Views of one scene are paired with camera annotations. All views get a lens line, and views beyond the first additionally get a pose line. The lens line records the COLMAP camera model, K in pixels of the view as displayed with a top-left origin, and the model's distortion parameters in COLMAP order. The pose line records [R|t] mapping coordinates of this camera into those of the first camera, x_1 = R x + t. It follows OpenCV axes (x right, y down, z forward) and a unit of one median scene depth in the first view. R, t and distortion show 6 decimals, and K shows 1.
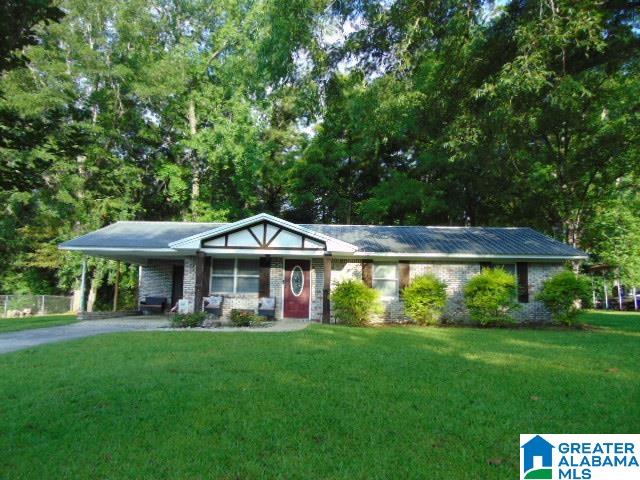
lens RADIAL K [[469.0, 0, 320.0], [0, 469.0, 240.0], [0, 0, 1]] dist [-0.003713, -0.001511]
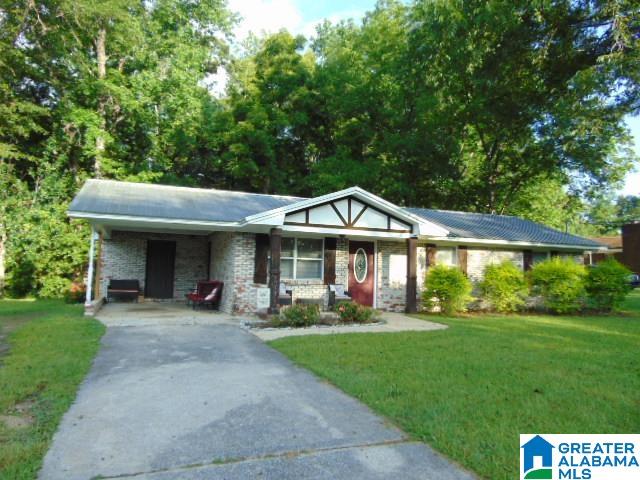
lens RADIAL K [[469.0, 0, 320.0], [0, 469.0, 240.0], [0, 0, 1]] dist [-0.003713, -0.001511]
pose [[0.931982, 0.033873, 0.360918, -0.467146], [-0.054283, 0.997440, 0.046559, 0.002737], [-0.358417, -0.062984, 0.931435, 0.230783]]
